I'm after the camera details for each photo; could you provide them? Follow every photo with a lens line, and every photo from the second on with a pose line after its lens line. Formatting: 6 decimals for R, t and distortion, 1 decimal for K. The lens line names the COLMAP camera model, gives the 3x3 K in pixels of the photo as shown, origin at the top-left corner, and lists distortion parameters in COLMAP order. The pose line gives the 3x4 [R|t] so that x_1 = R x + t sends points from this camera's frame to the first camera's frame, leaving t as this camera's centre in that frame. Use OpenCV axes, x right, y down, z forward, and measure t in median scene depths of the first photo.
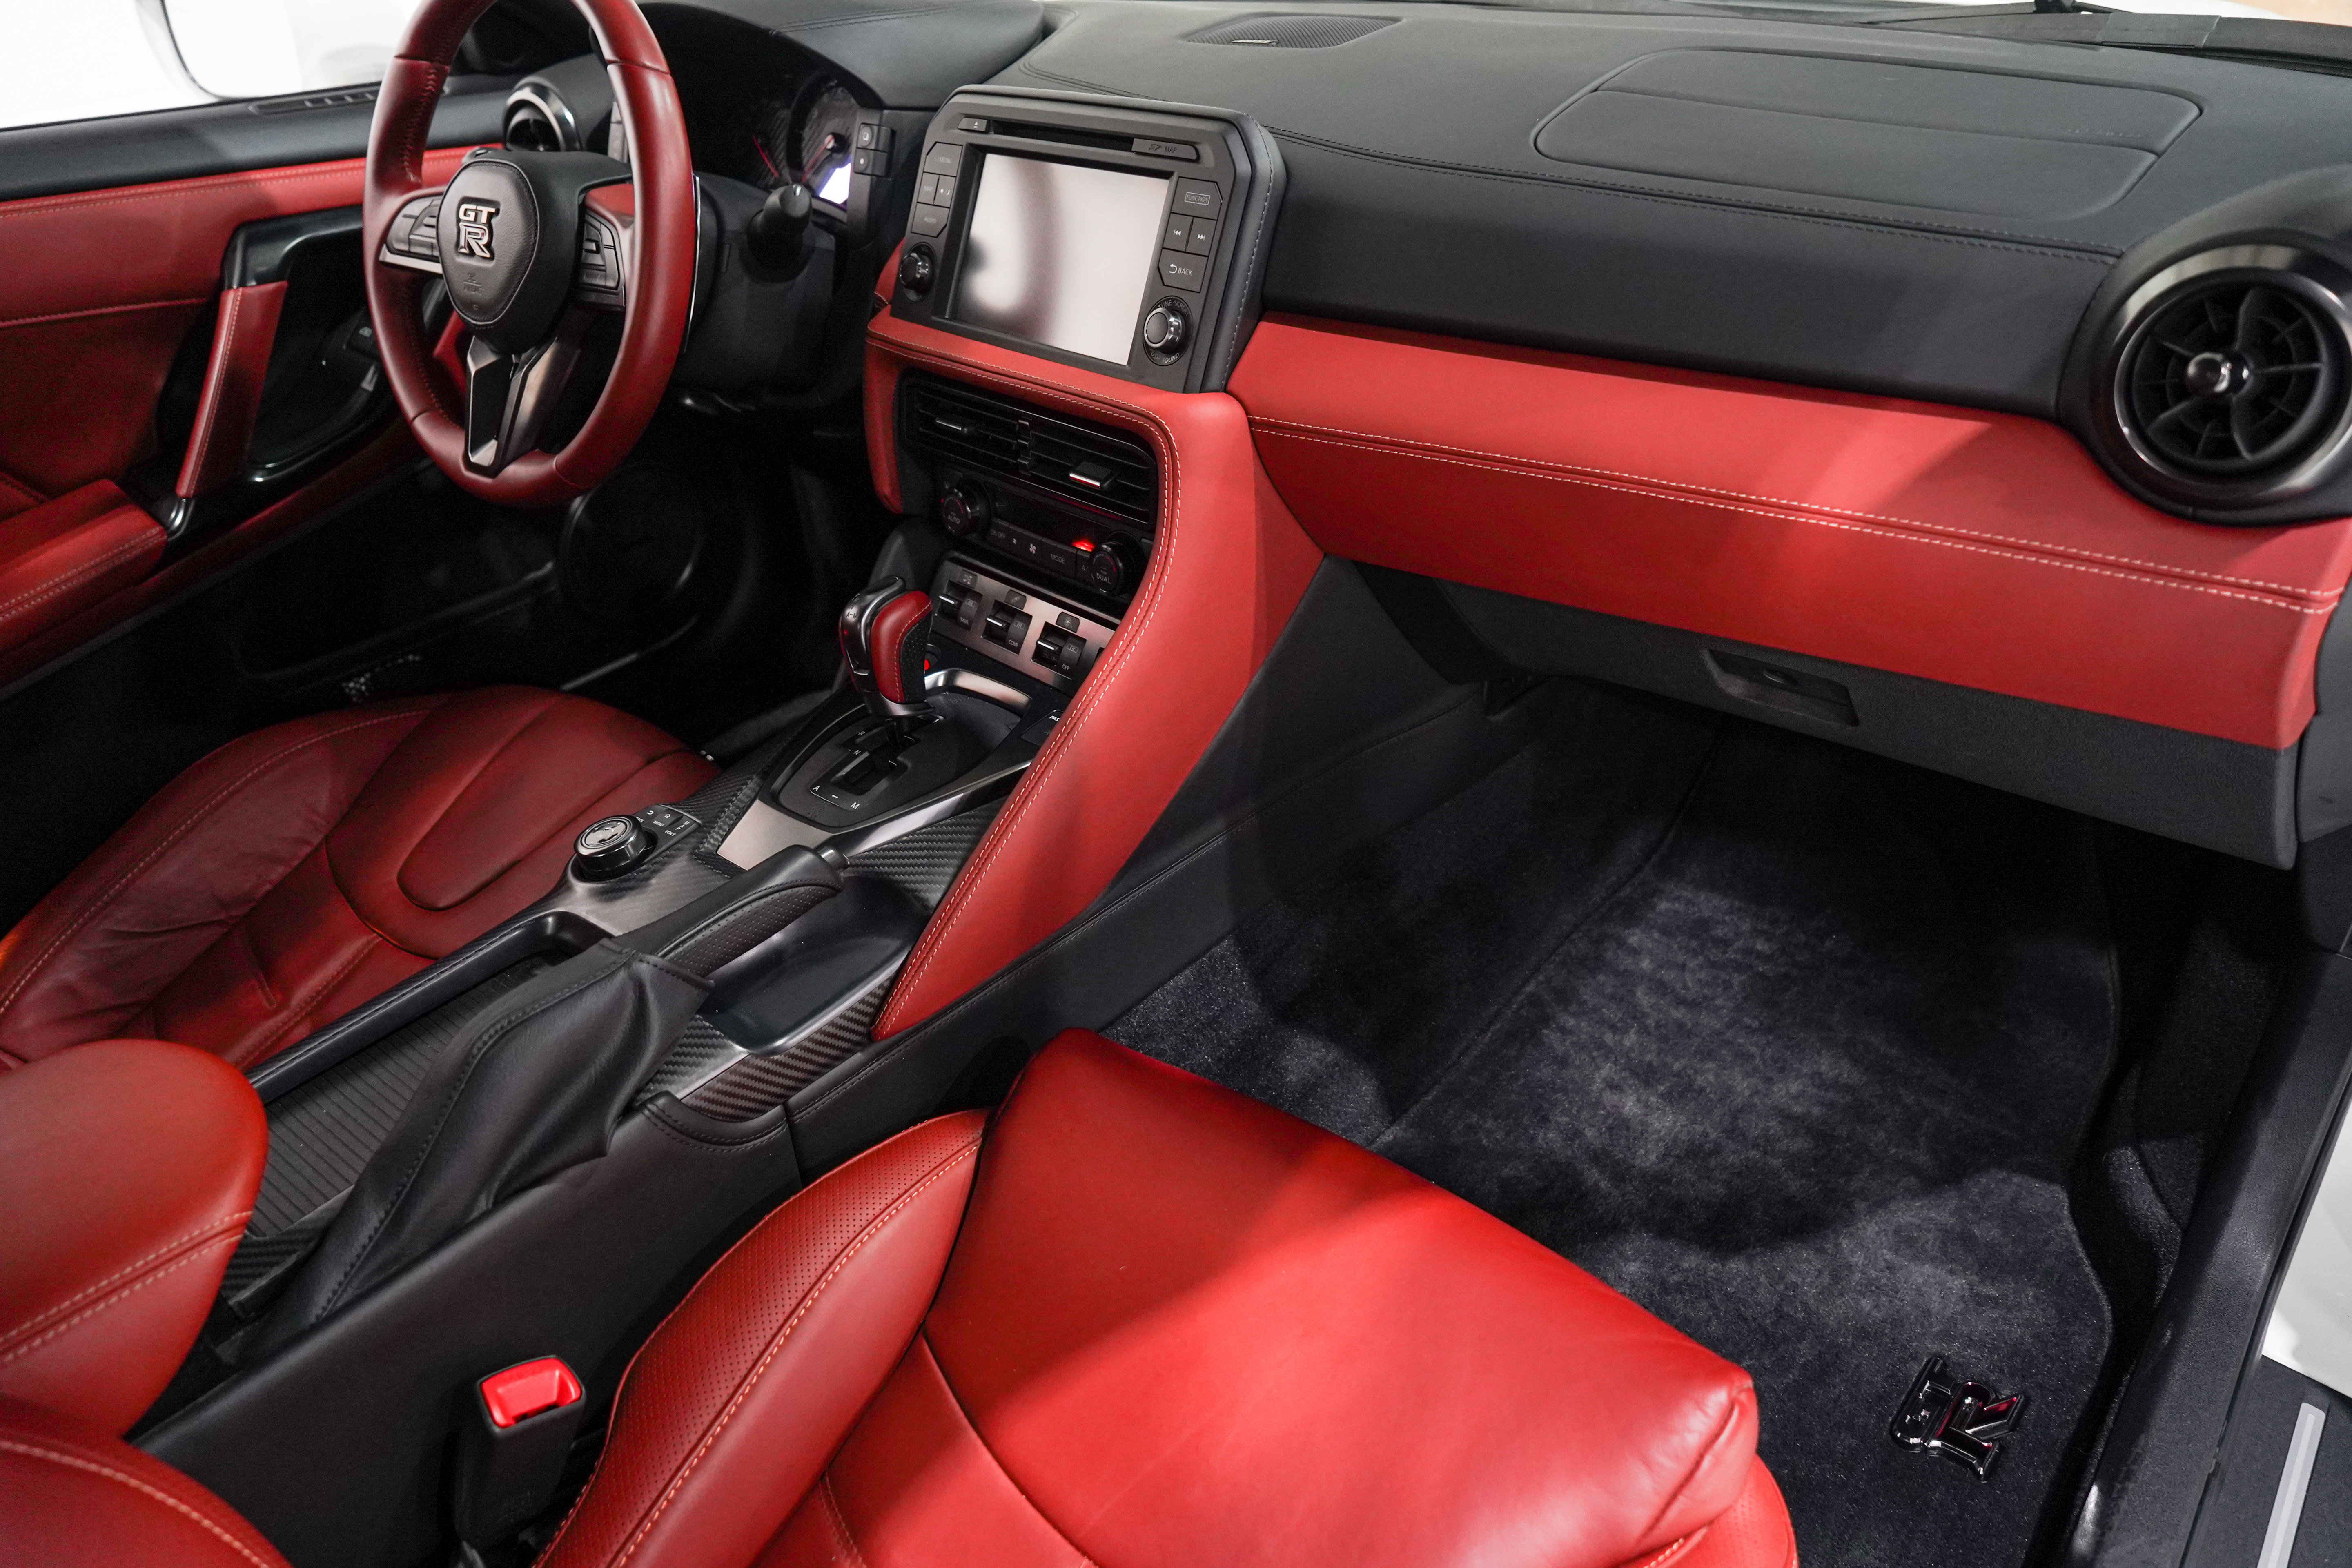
lens RADIAL K [[1631.6, 0, 1176.0], [0, 1631.6, 784.0], [0, 0, 1]] dist [-0.031652, 0.027893]
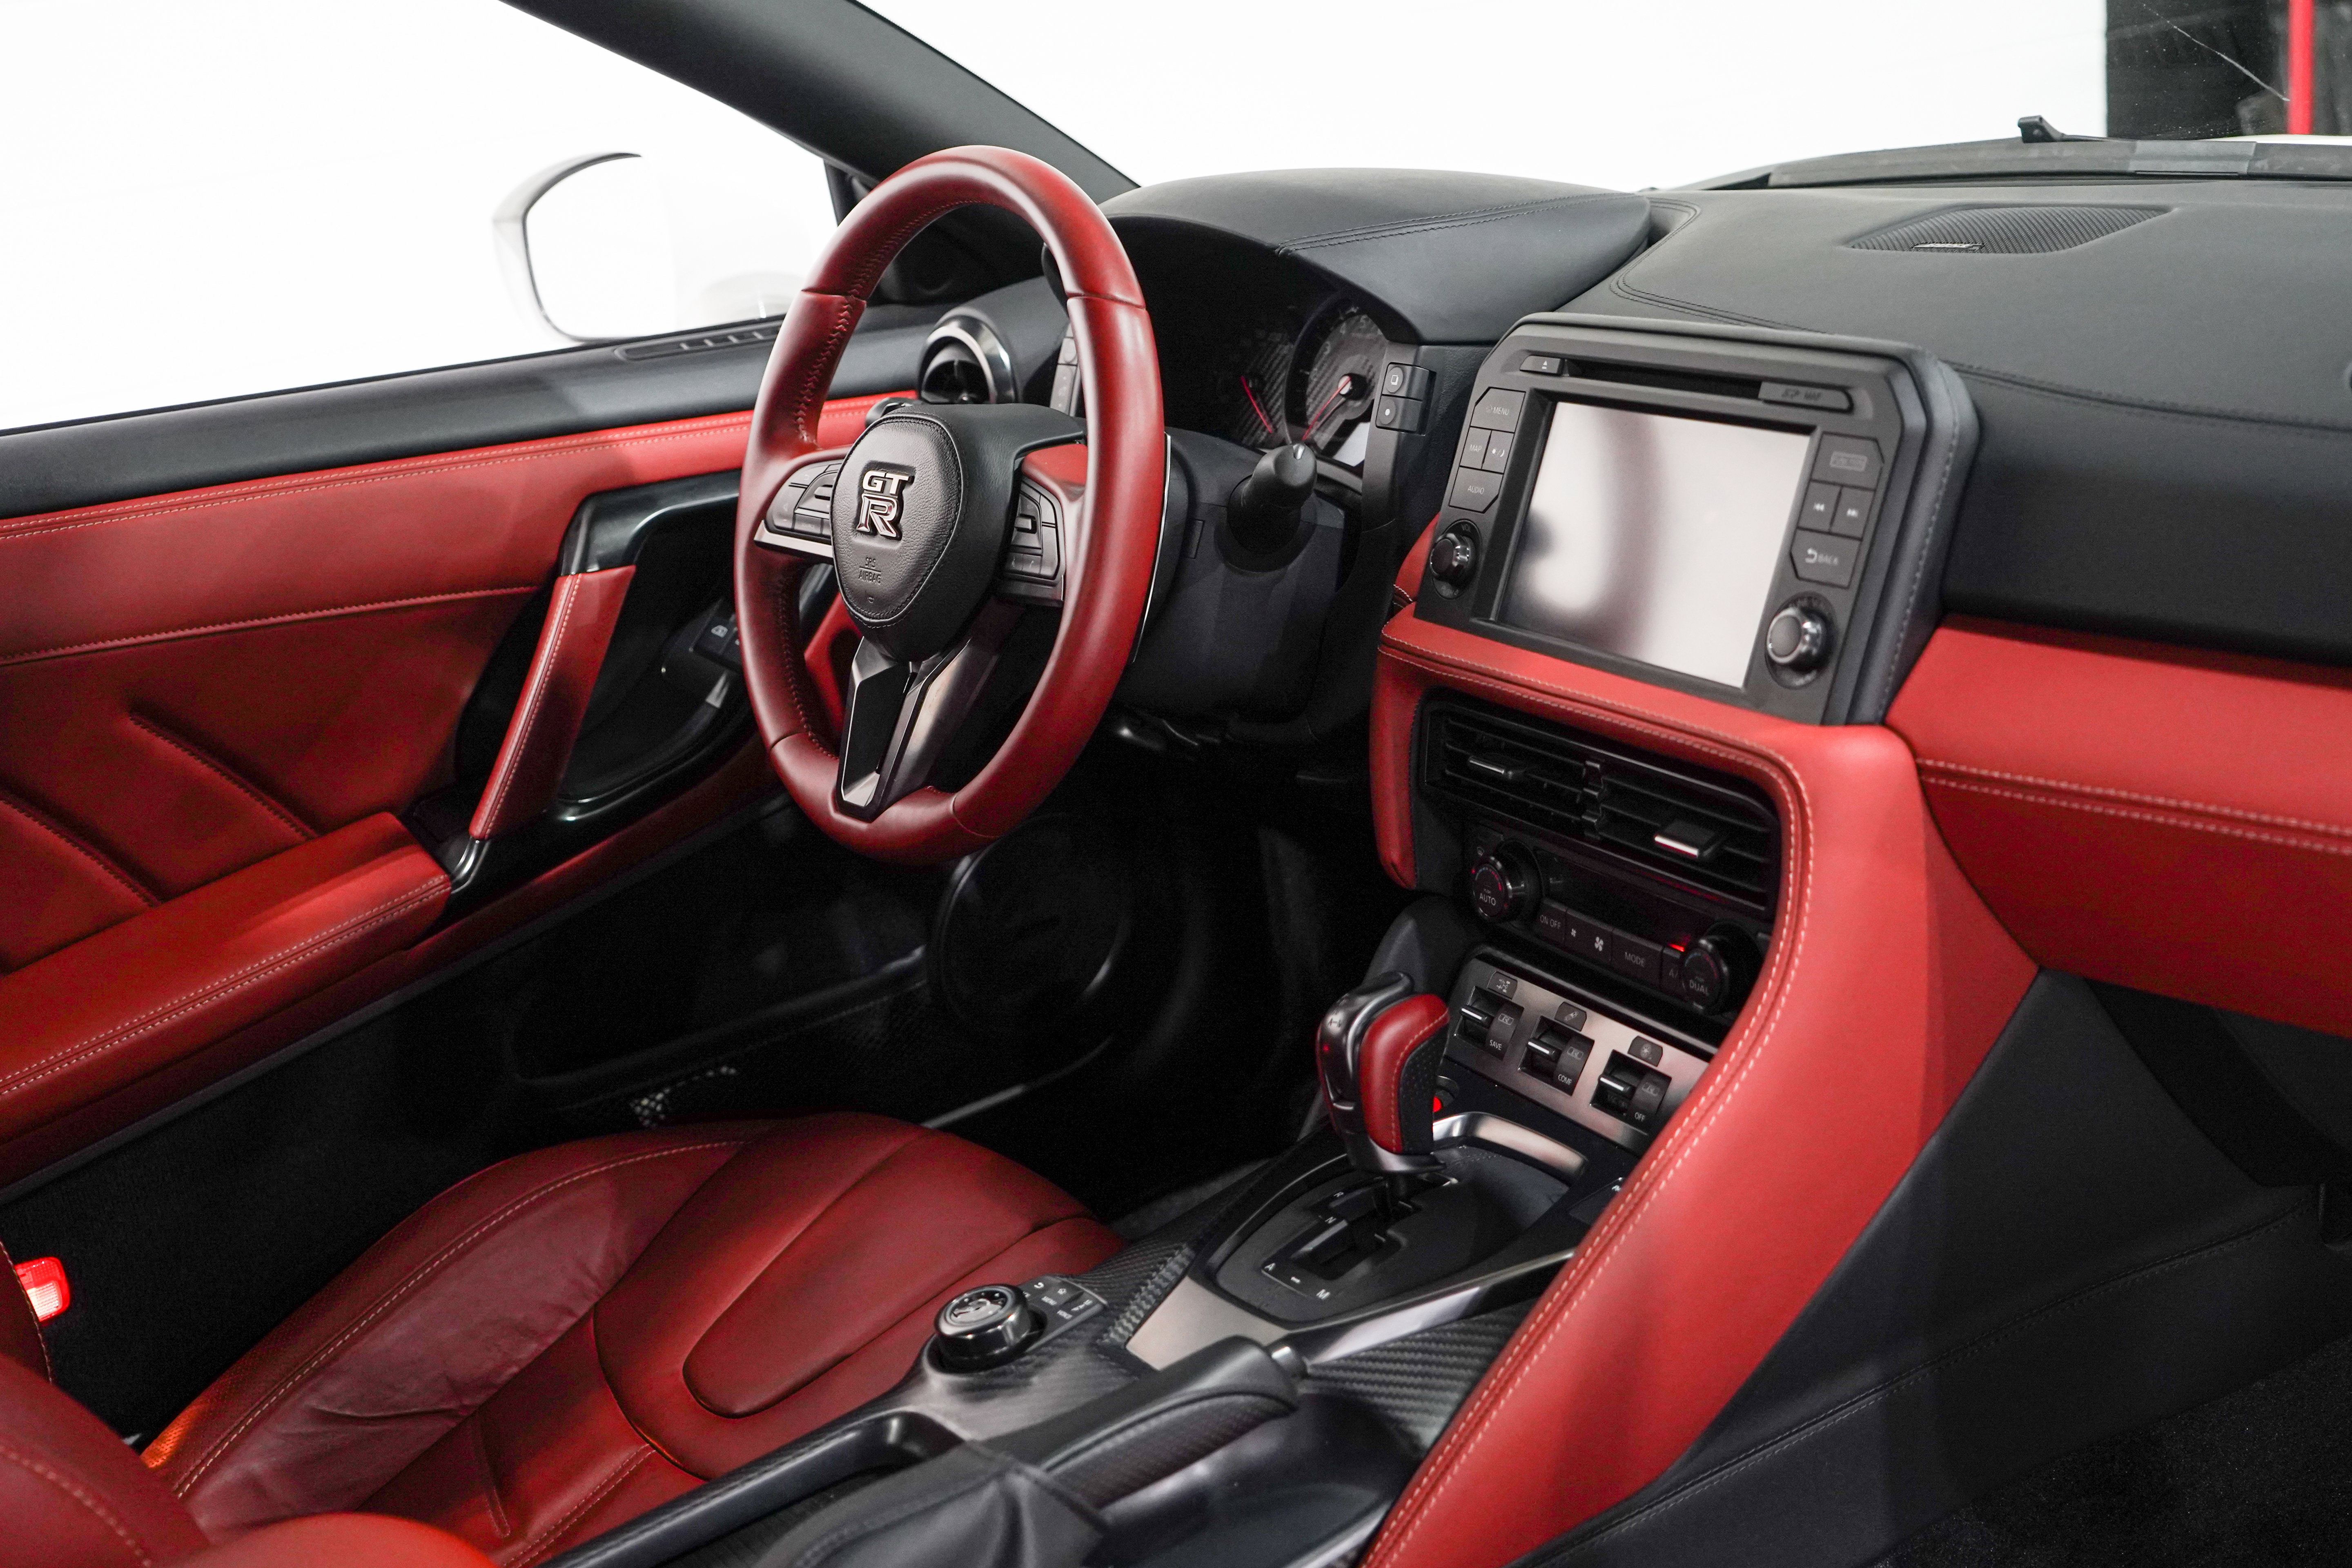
lens RADIAL K [[2652.0, 0, 1176.0], [0, 2652.0, 784.0], [0, 0, 1]] dist [-0.006246, -0.000984]
pose [[0.967106, 0.023115, -0.253322, 0.021158], [-0.077822, 0.974999, -0.208137, 0.036185], [0.242177, 0.221004, 0.944726, -0.116688]]
